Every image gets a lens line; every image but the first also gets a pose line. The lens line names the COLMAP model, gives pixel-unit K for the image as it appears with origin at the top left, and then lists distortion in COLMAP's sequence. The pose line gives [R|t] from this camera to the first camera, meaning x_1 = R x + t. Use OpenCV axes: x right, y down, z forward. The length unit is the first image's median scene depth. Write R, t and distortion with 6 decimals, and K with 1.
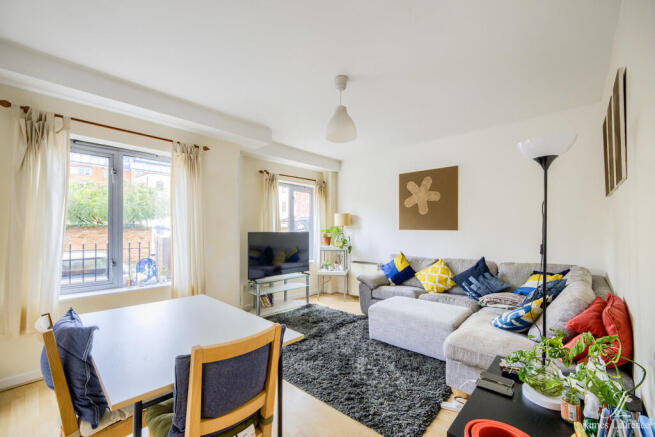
lens RADIAL K [[280.2, 0, 327.5], [0, 280.2, 218.5], [0, 0, 1]] dist [0.000092, -0.000021]
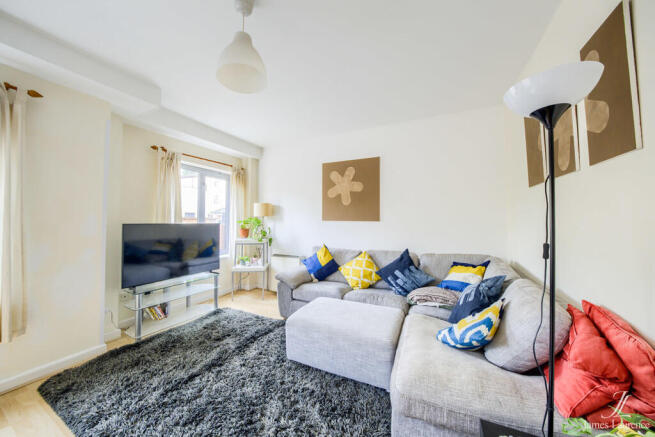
lens RADIAL K [[230.9, 0, 327.5], [0, 230.9, 218.5], [0, 0, 1]] dist [0.000515, -0.000006]
pose [[0.959016, 0.002624, 0.283339, 0.057860], [-0.011250, 0.999521, 0.028821, 0.011235], [-0.283128, -0.030828, 0.958586, 0.278385]]
